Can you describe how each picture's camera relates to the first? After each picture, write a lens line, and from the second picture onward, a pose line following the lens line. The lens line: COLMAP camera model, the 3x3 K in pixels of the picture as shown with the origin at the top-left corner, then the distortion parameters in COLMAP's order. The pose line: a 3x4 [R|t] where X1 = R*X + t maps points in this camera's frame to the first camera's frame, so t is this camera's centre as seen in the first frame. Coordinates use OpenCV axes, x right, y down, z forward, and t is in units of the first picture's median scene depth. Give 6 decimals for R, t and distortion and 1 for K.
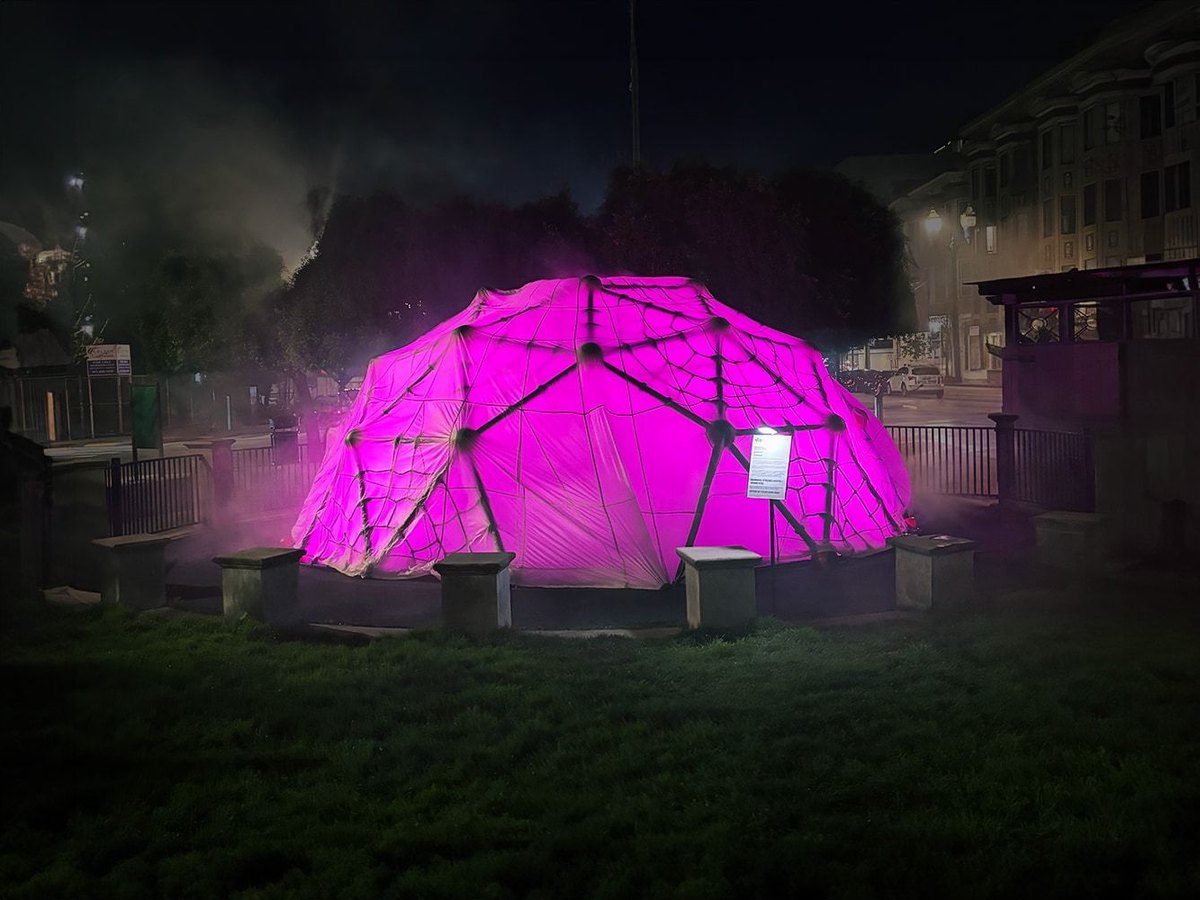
lens RADIAL K [[900.9, 0, 596.0], [0, 900.9, 449.6], [0, 0, 1]] dist [0.002196, 0.000095]
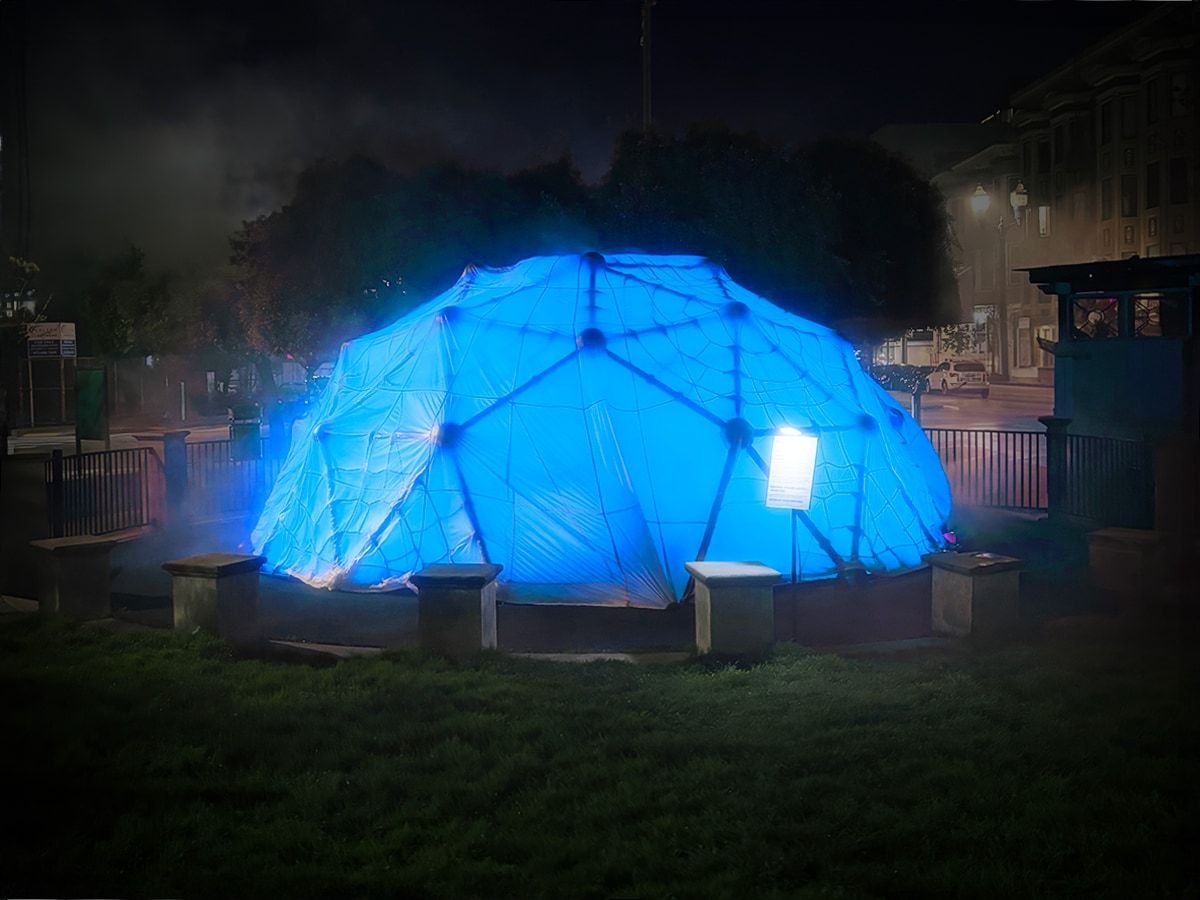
lens RADIAL K [[900.9, 0, 602.9], [0, 900.9, 450.5], [0, 0, 1]] dist [0.002196, 0.000095]
pose [[0.999844, 0.016830, 0.005339, 0.001963], [-0.016838, 0.999857, 0.001480, -0.000501], [-0.005313, -0.001570, 0.999985, 0.113037]]
